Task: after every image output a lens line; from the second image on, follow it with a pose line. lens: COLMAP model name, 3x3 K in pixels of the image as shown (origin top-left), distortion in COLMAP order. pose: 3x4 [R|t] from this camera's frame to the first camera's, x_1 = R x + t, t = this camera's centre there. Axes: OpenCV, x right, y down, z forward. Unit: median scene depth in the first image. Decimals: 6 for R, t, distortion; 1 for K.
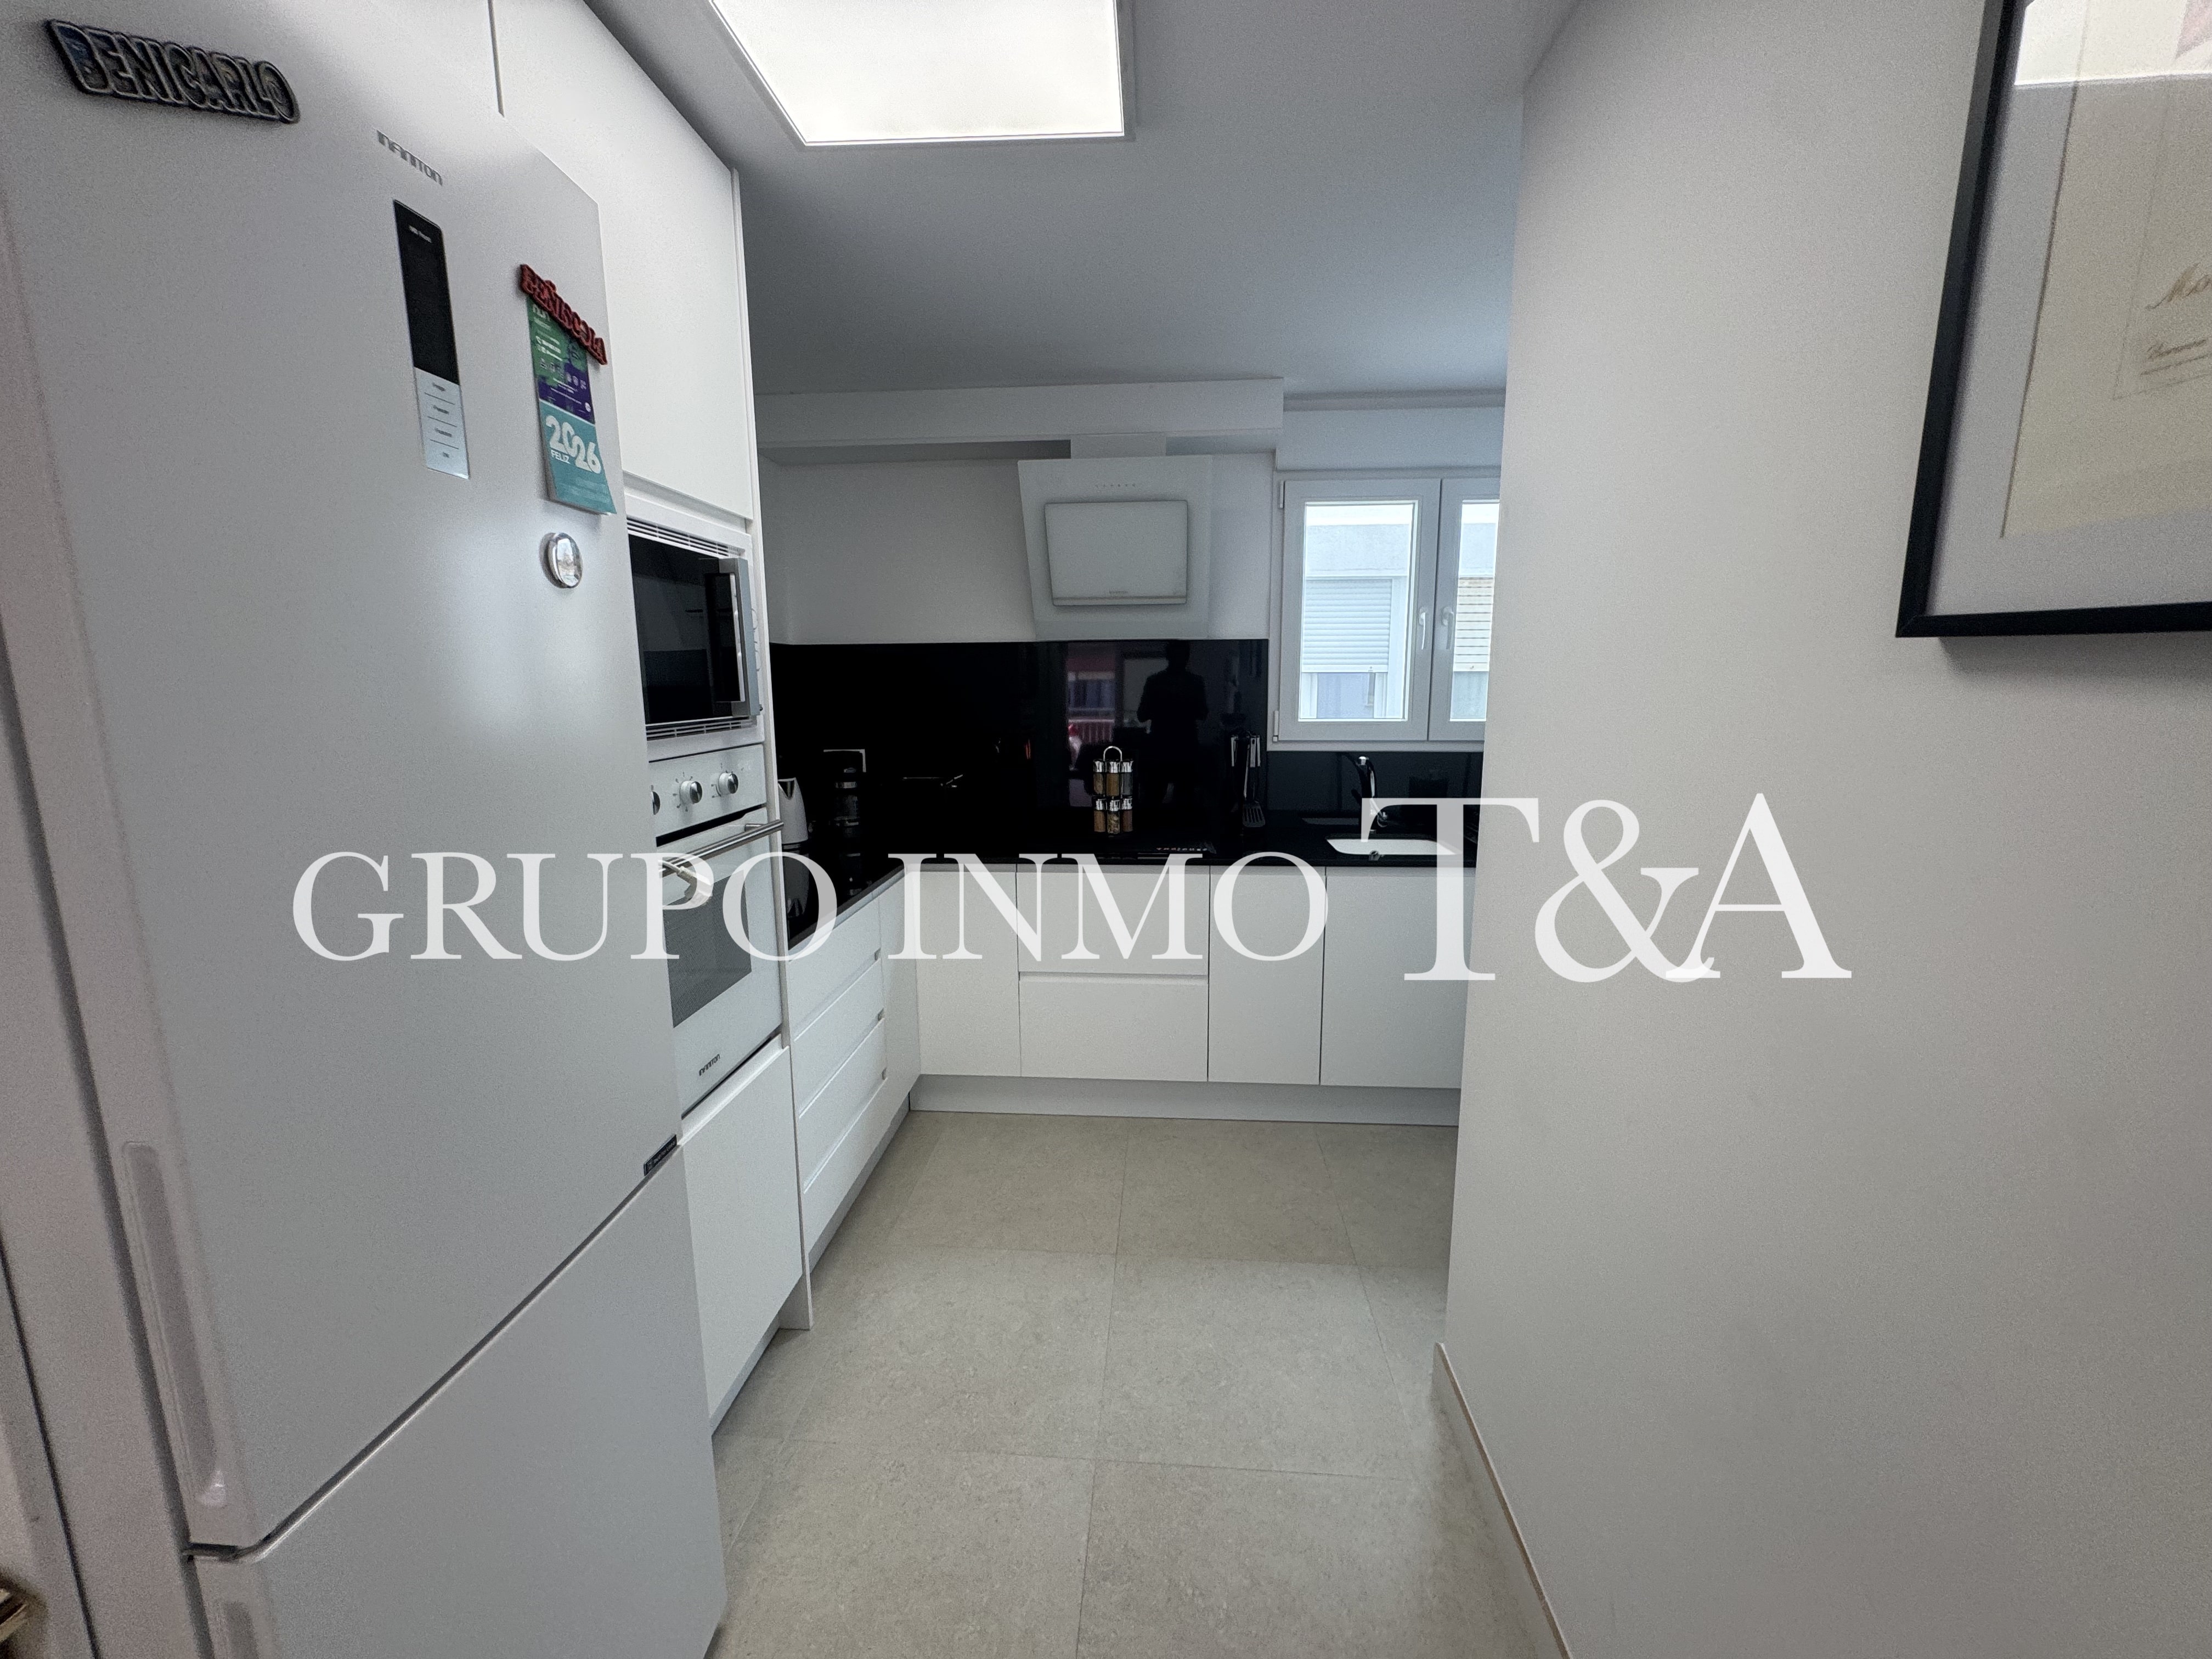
lens RADIAL K [[889.6, 0, 1108.8], [0, 889.6, 831.6], [0, 0, 1]] dist [-0.003053, -0.000121]
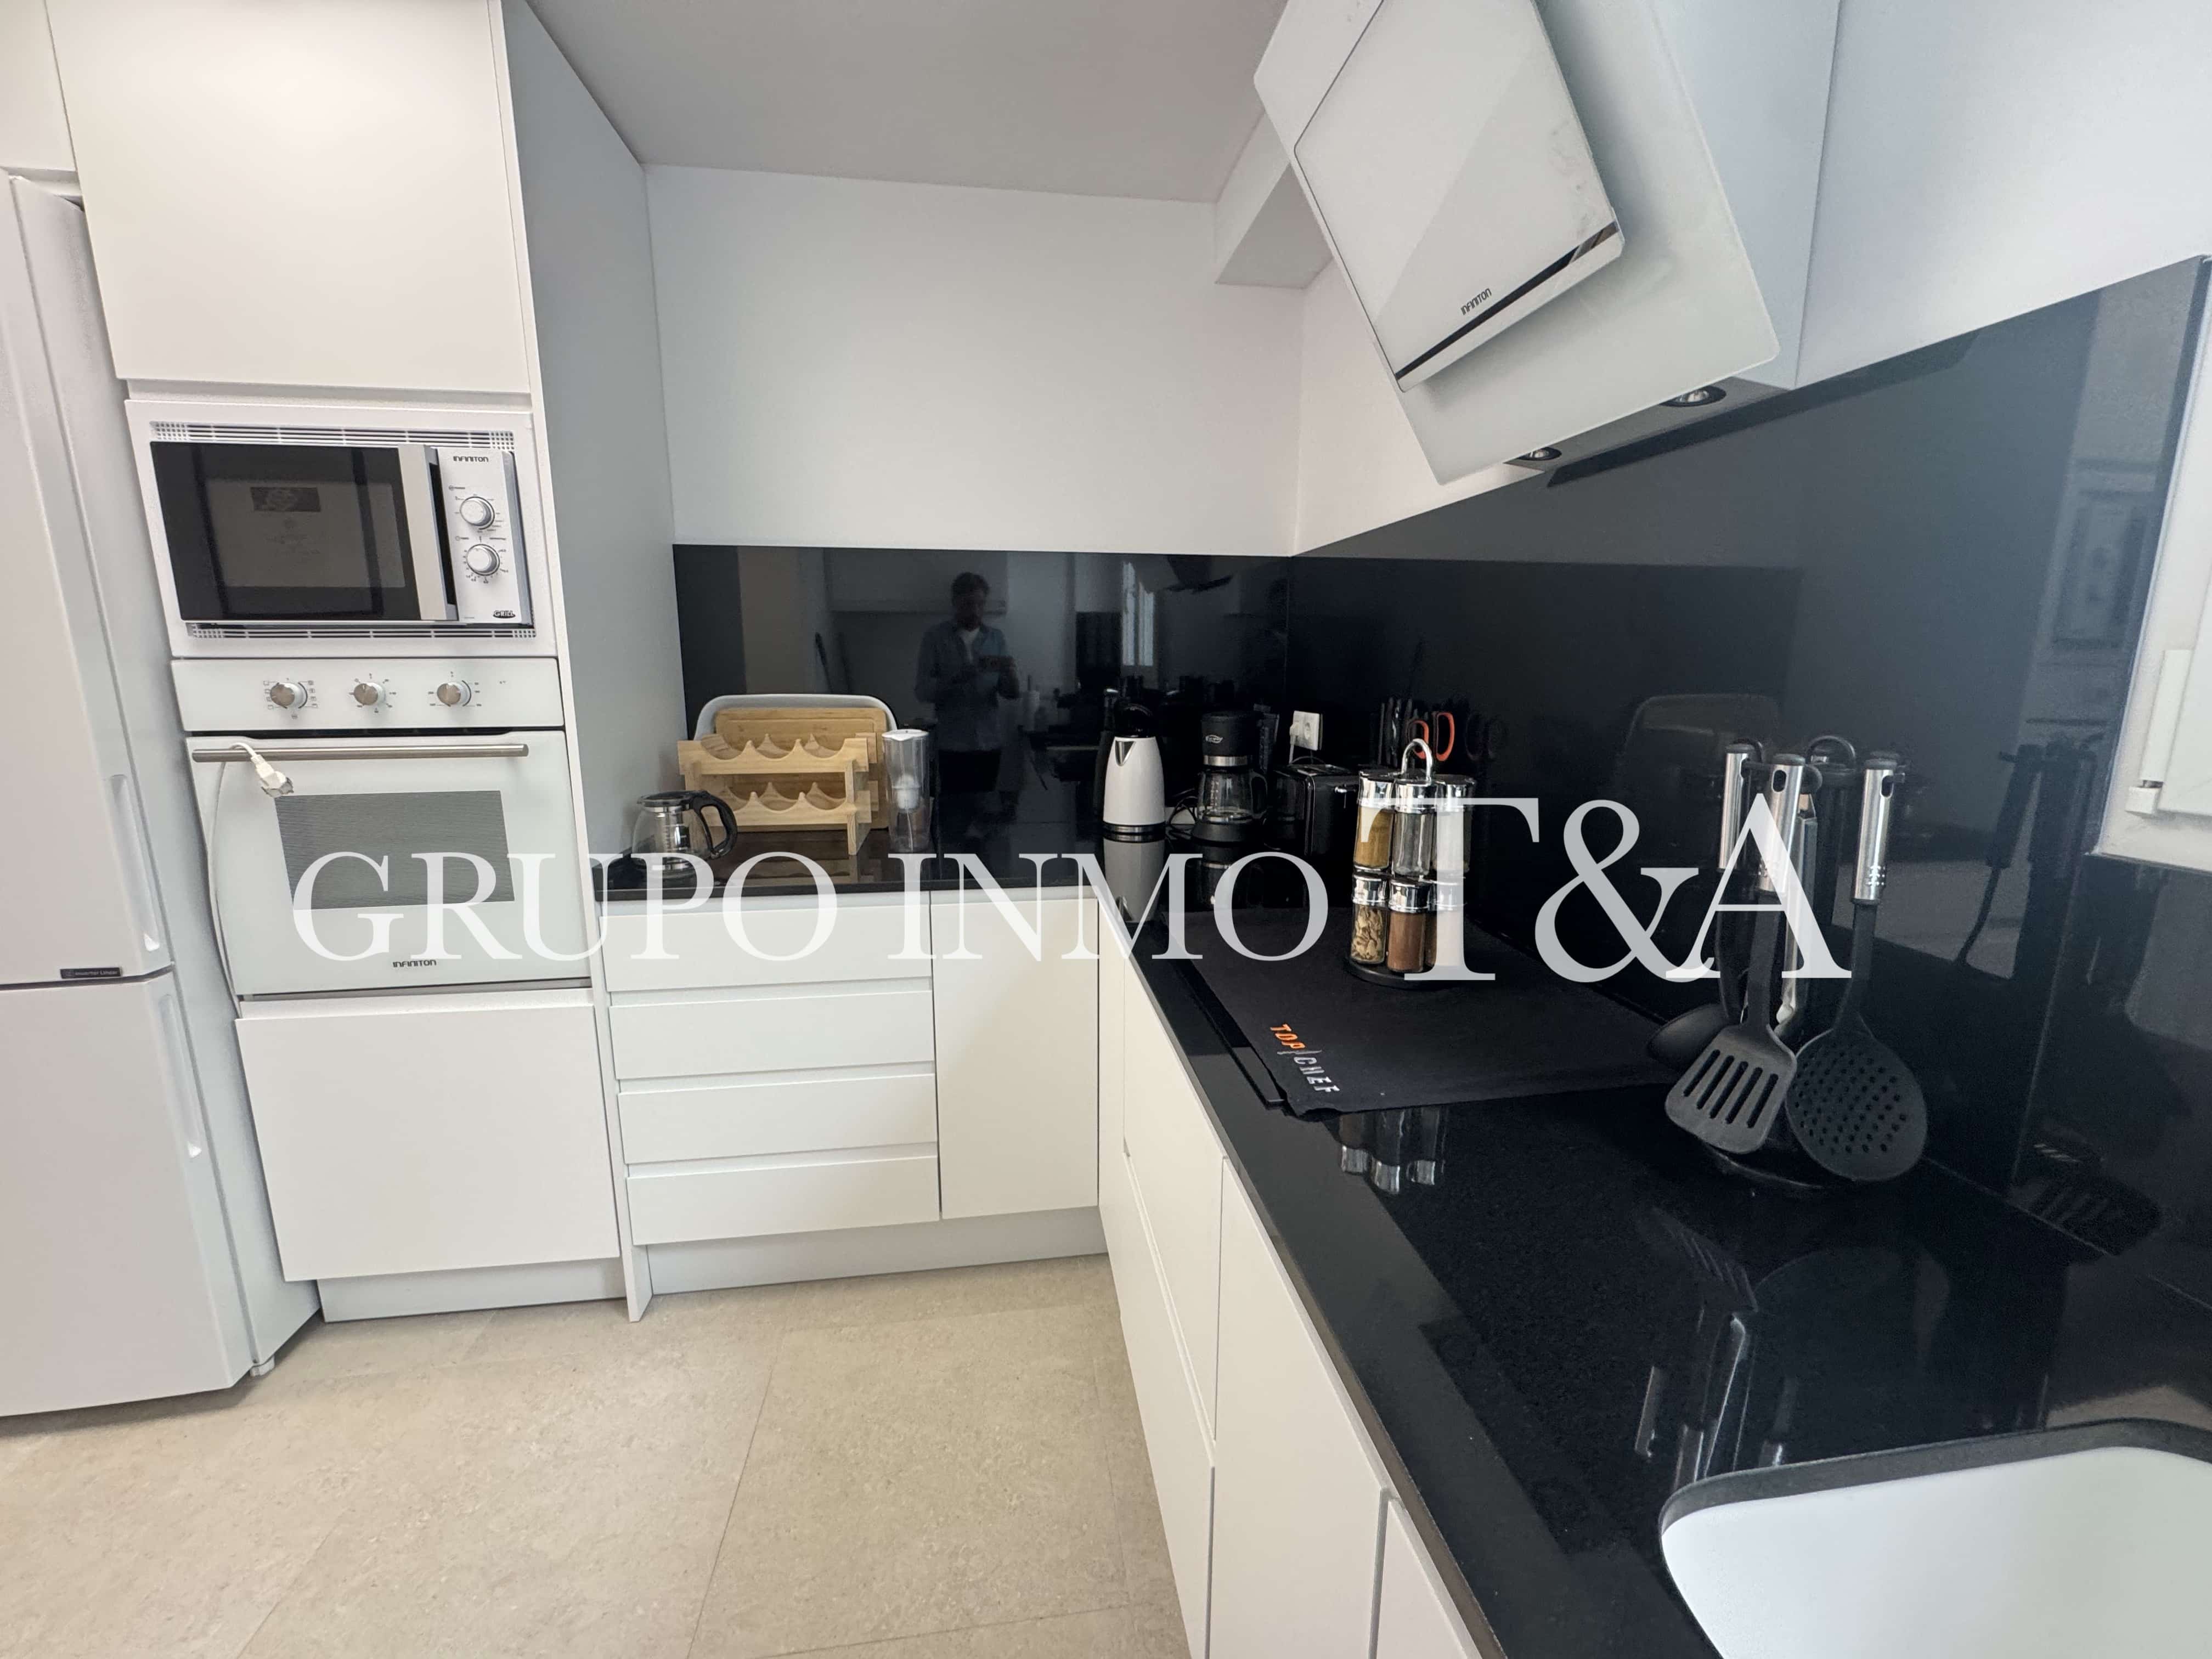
lens RADIAL K [[889.6, 0, 1107.2], [0, 889.6, 824.3], [0, 0, 1]] dist [-0.003053, -0.000121]
pose [[0.203277, 0.187896, -0.960923, 0.350598], [-0.166858, 0.973706, 0.155098, -0.097881], [0.964799, 0.128810, 0.229284, 0.794316]]
